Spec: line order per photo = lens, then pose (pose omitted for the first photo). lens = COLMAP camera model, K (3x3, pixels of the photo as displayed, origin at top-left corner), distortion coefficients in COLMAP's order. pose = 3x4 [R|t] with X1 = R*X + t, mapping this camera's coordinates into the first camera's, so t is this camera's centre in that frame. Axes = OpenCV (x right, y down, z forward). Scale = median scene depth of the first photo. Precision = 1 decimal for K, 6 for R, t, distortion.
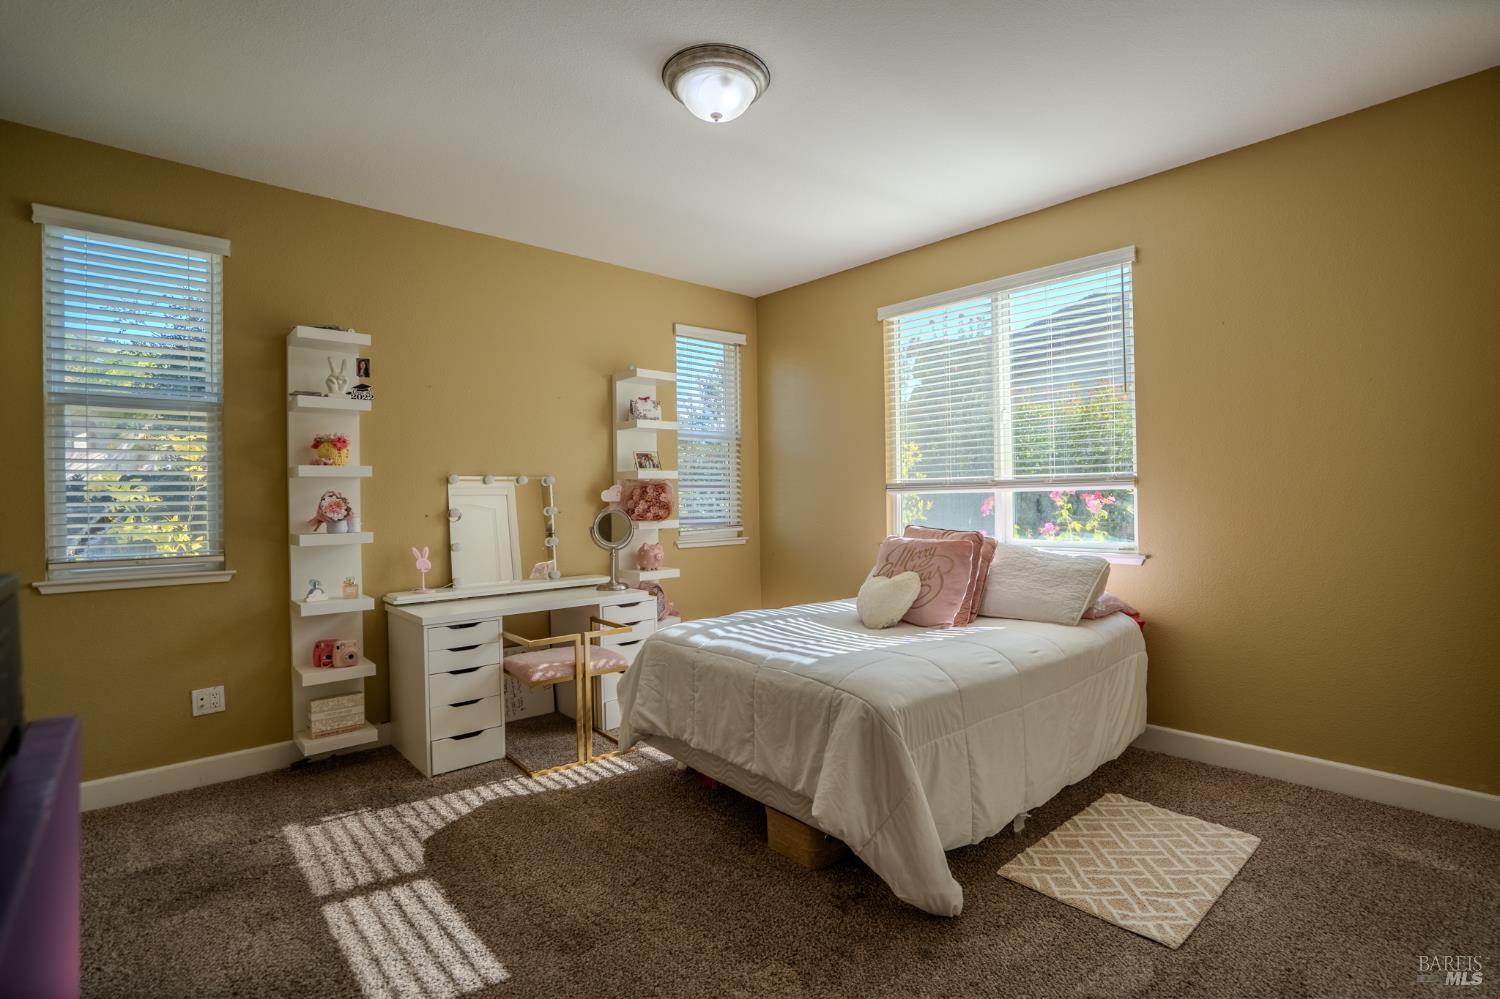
lens RADIAL K [[692.2, 0, 746.9], [0, 692.2, 498.8], [0, 0, 1]] dist [-0.045073, 0.008011]
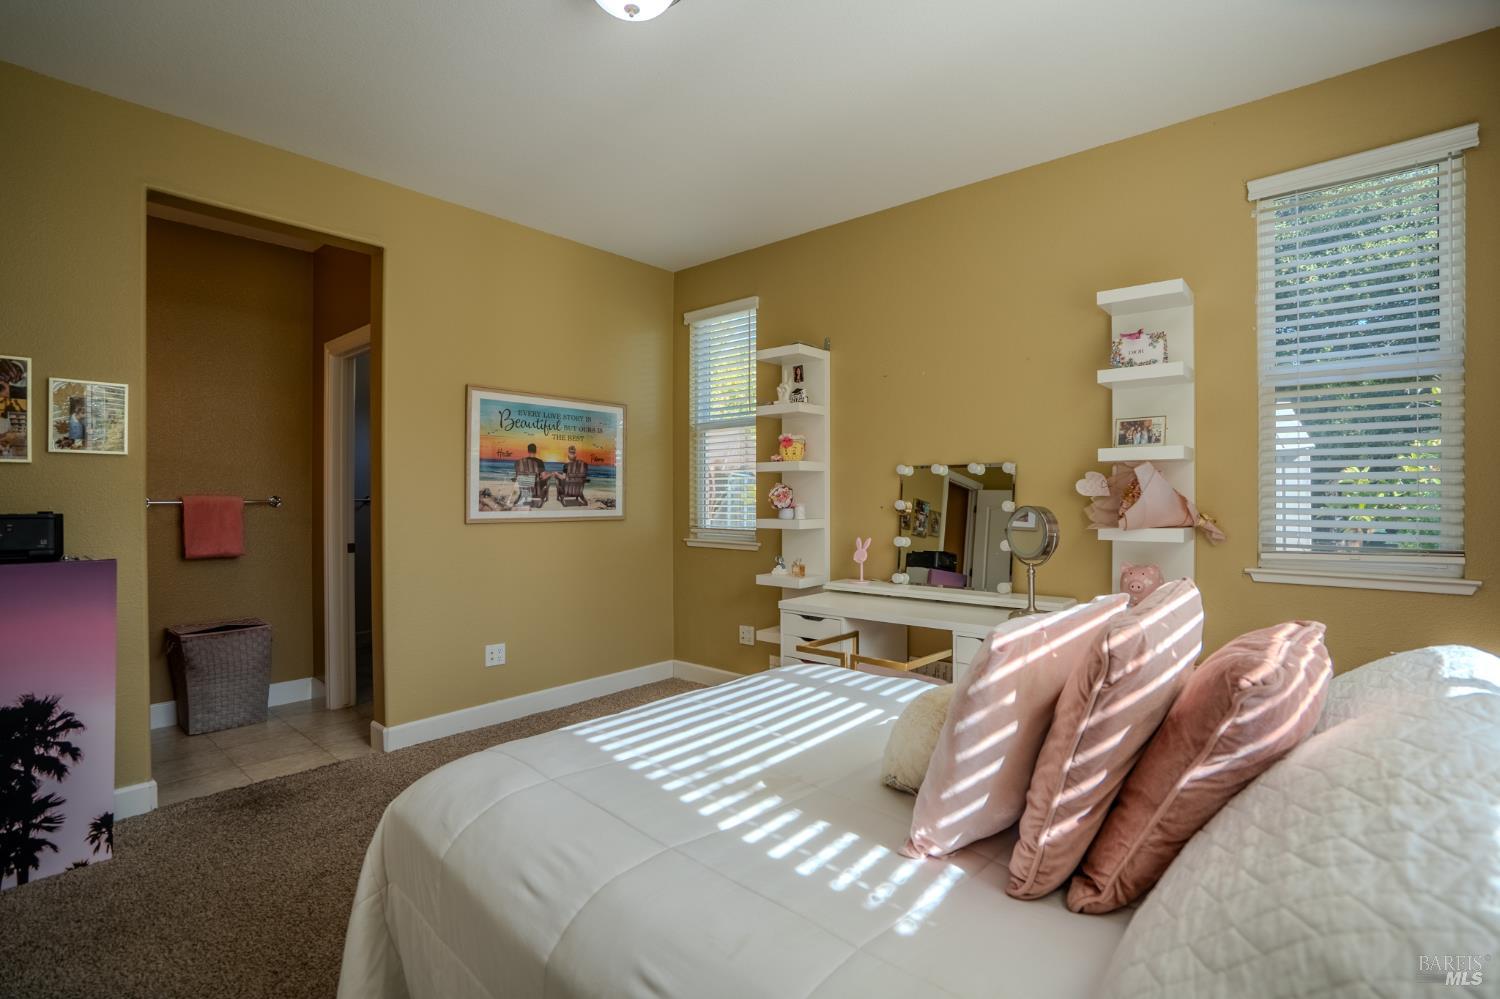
lens RADIAL K [[692.2, 0, 747.7], [0, 692.2, 498.2], [0, 0, 1]] dist [-0.045073, 0.008011]
pose [[0.142426, 0.014970, -0.989692, 0.514287], [-0.006523, 0.999878, 0.014186, -0.001734], [0.989784, 0.004435, 0.142506, 0.689977]]
